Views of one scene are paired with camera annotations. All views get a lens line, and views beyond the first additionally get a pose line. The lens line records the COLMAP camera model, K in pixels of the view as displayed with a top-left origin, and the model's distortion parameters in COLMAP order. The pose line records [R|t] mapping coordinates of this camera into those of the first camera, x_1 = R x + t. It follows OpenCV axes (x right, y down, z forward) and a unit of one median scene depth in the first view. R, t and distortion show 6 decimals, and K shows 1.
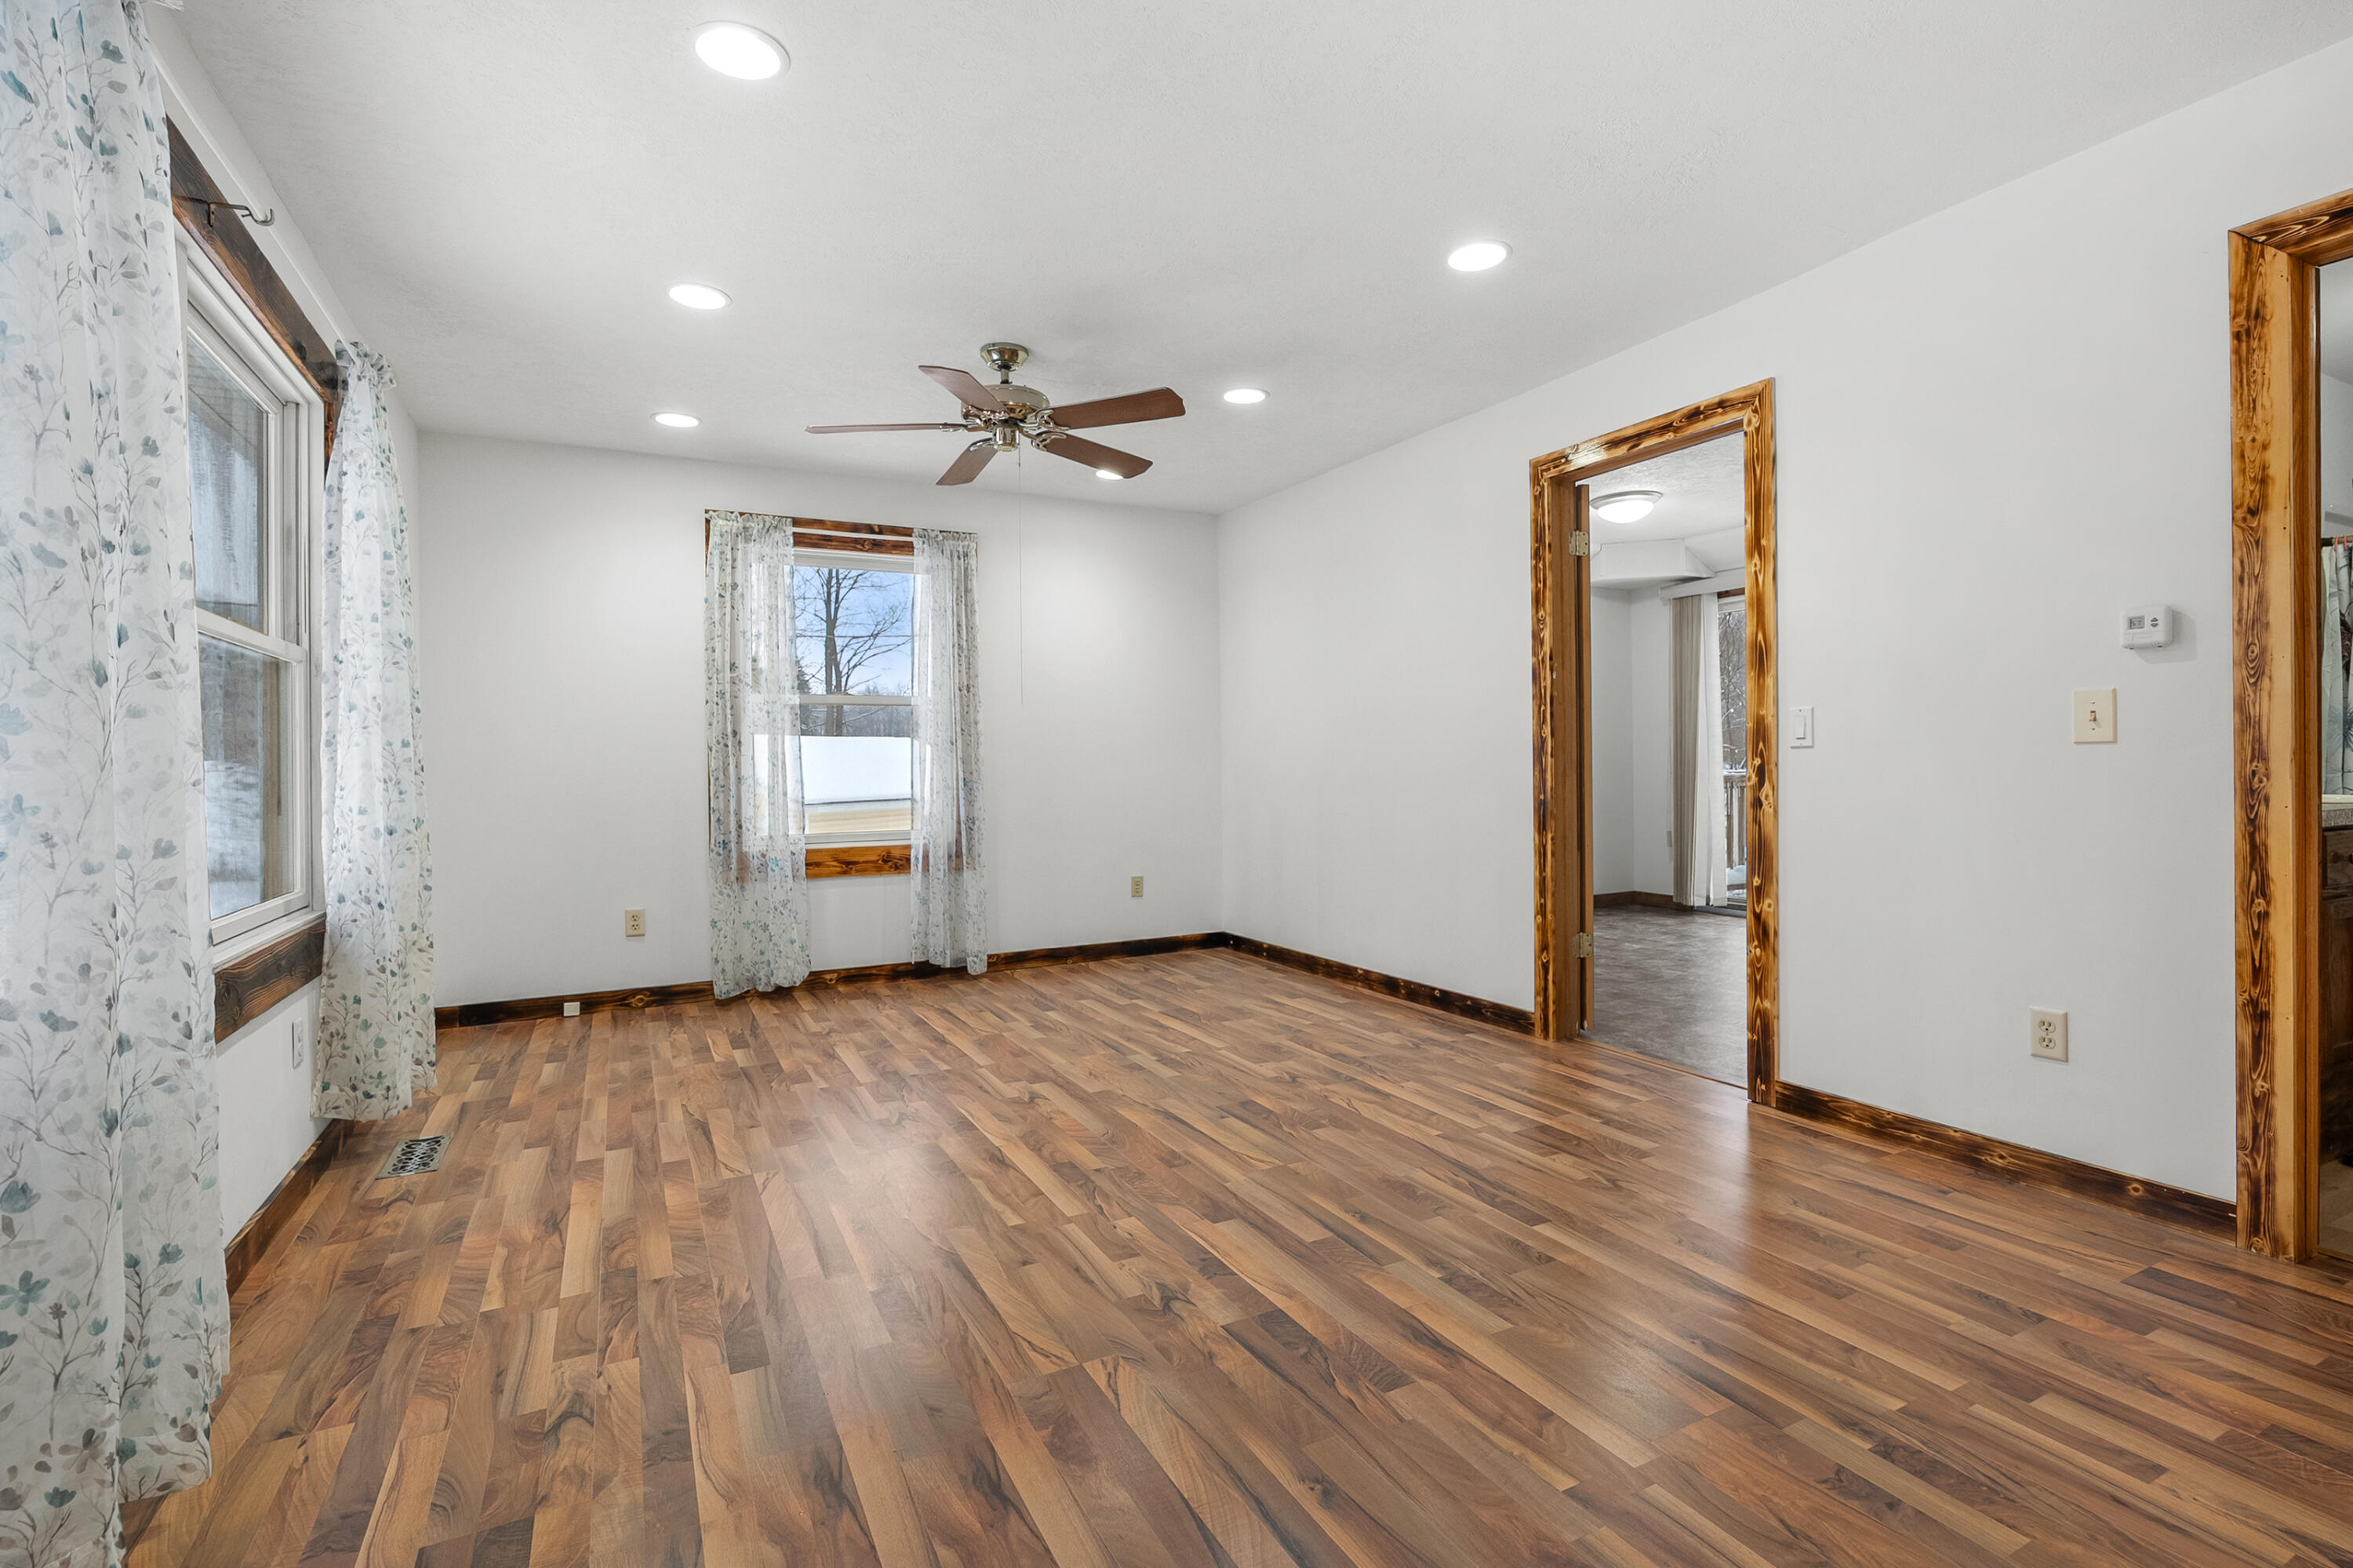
lens RADIAL K [[1083.8, 0, 1169.9], [0, 1083.8, 756.7], [0, 0, 1]] dist [-0.006150, 0.001265]
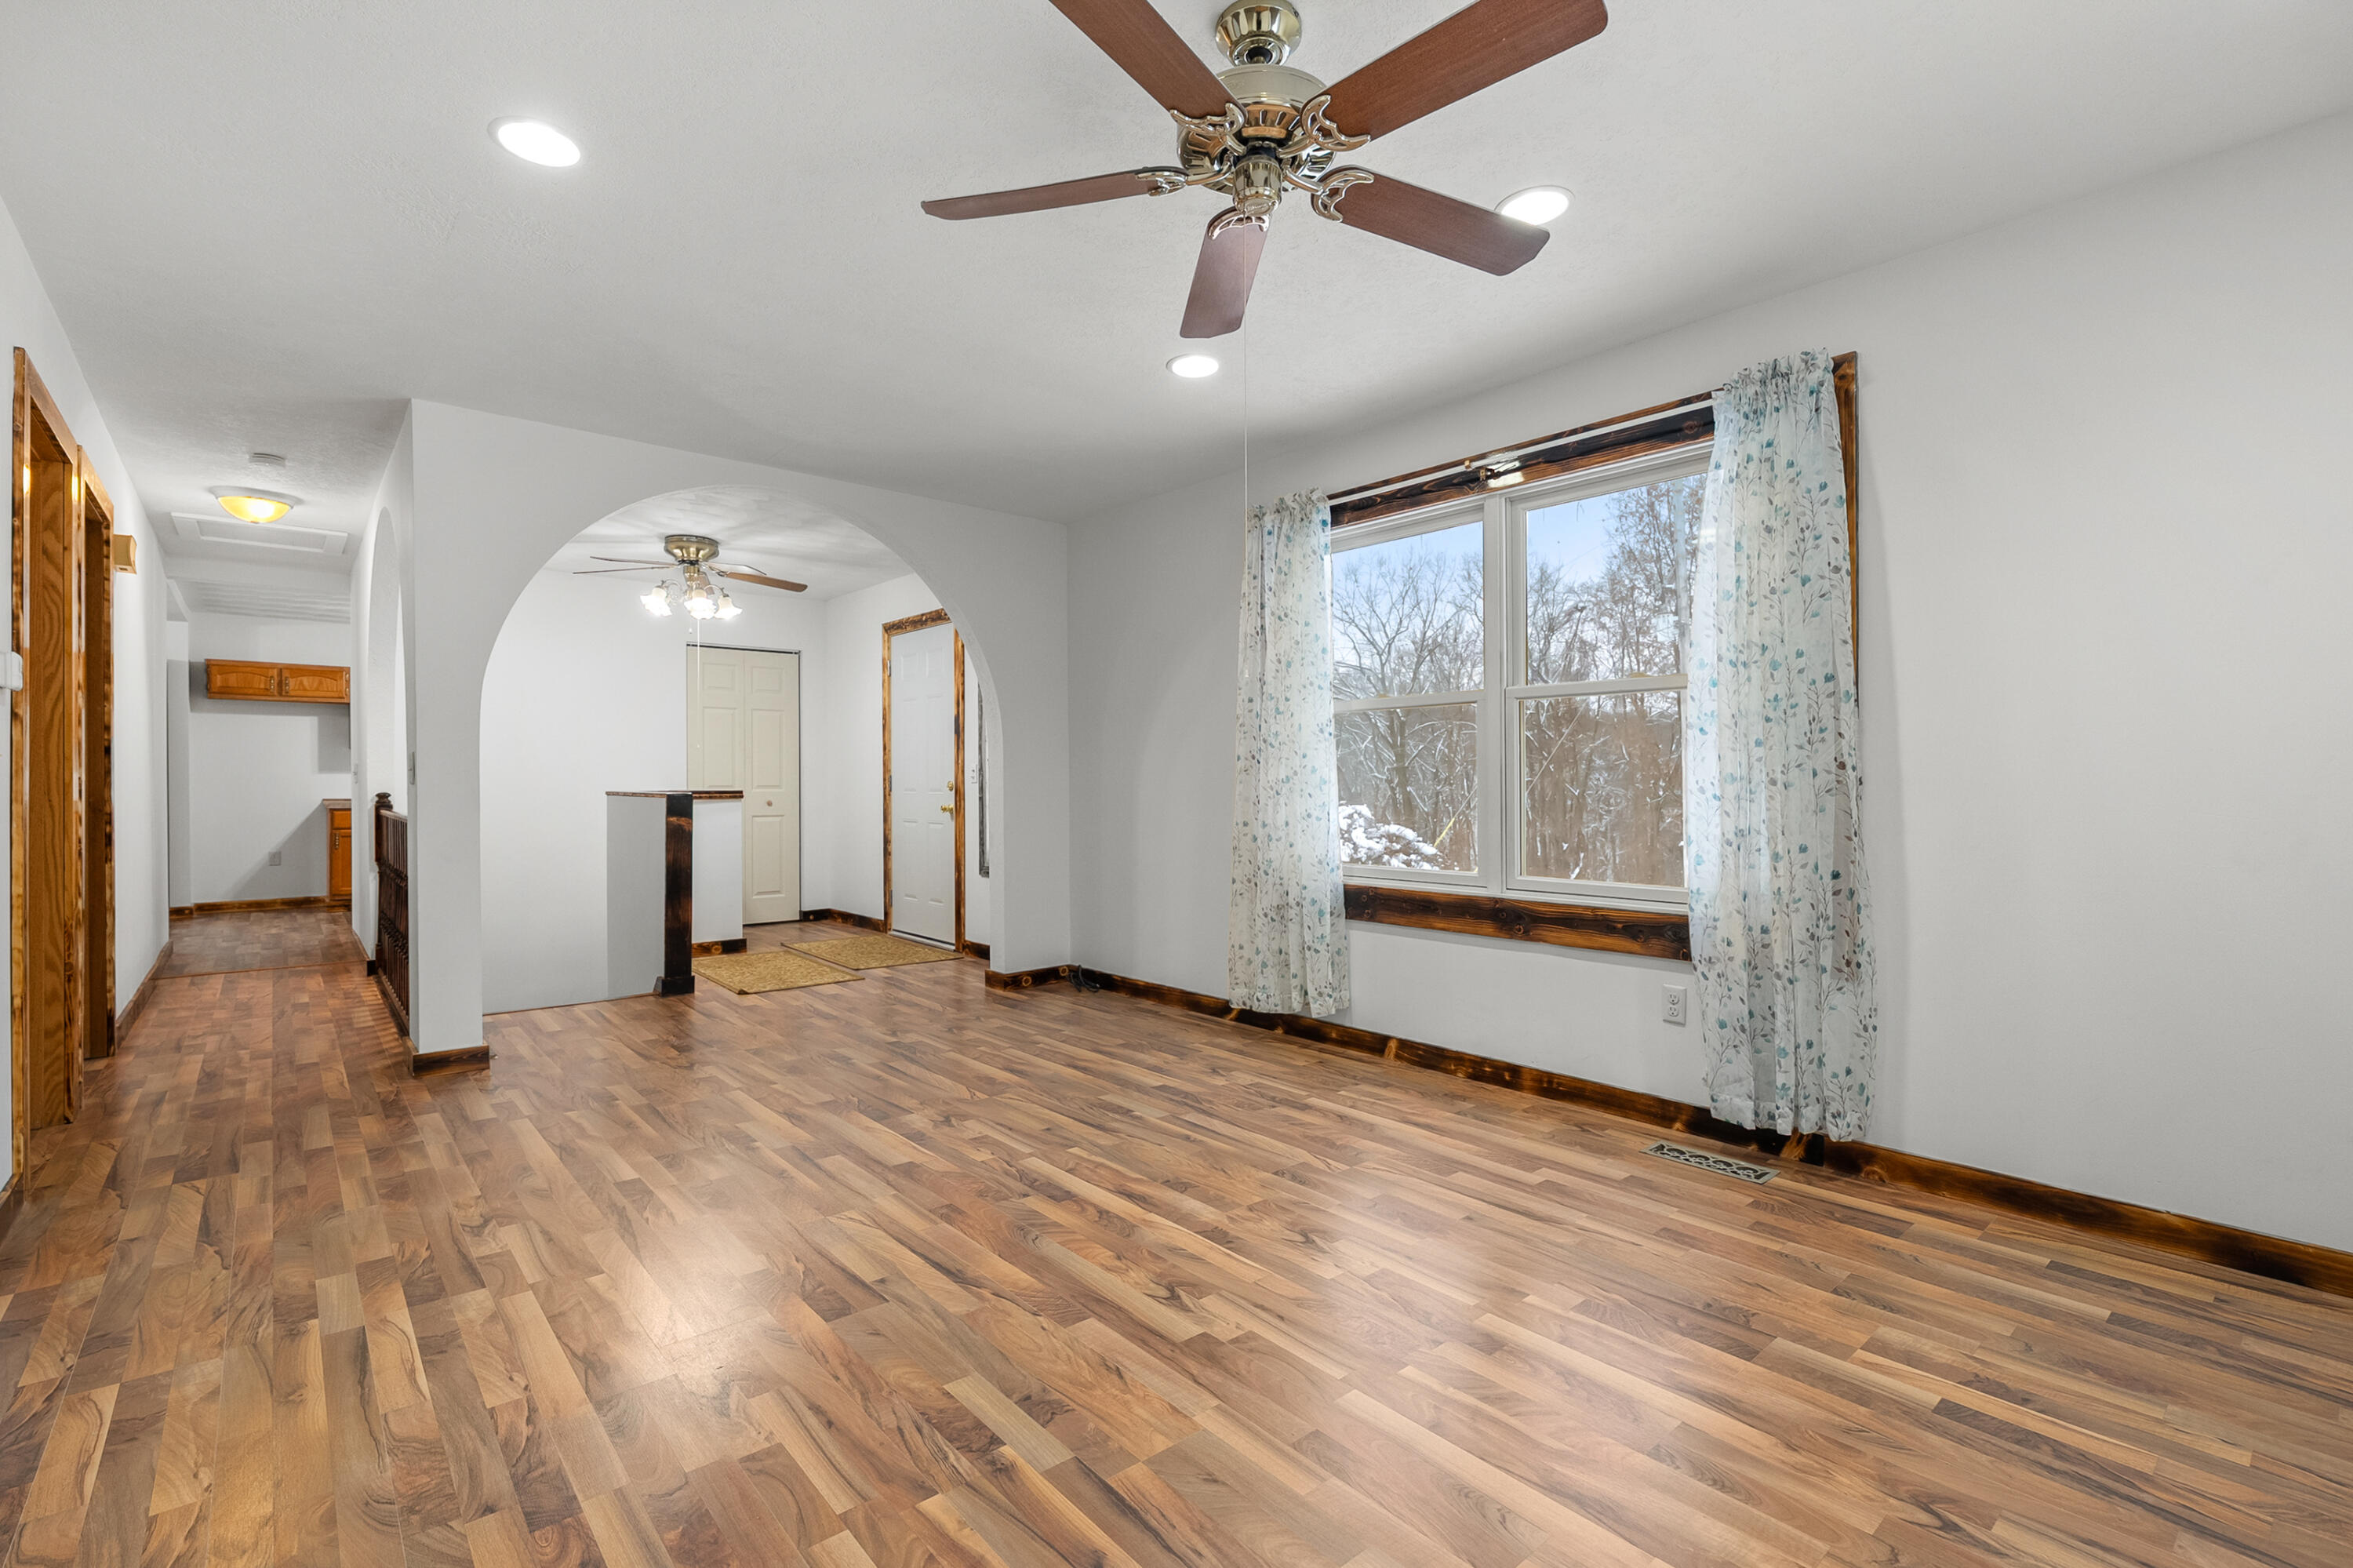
lens RADIAL K [[1056.8, 0, 1172.5], [0, 1056.8, 768.5], [0, 0, 1]] dist [-0.010750, 0.005852]
pose [[-0.972515, 0.008477, -0.232688, 0.026521], [0.013429, 0.999716, -0.019708, 0.011935], [0.232454, -0.022291, -0.972352, 2.167234]]
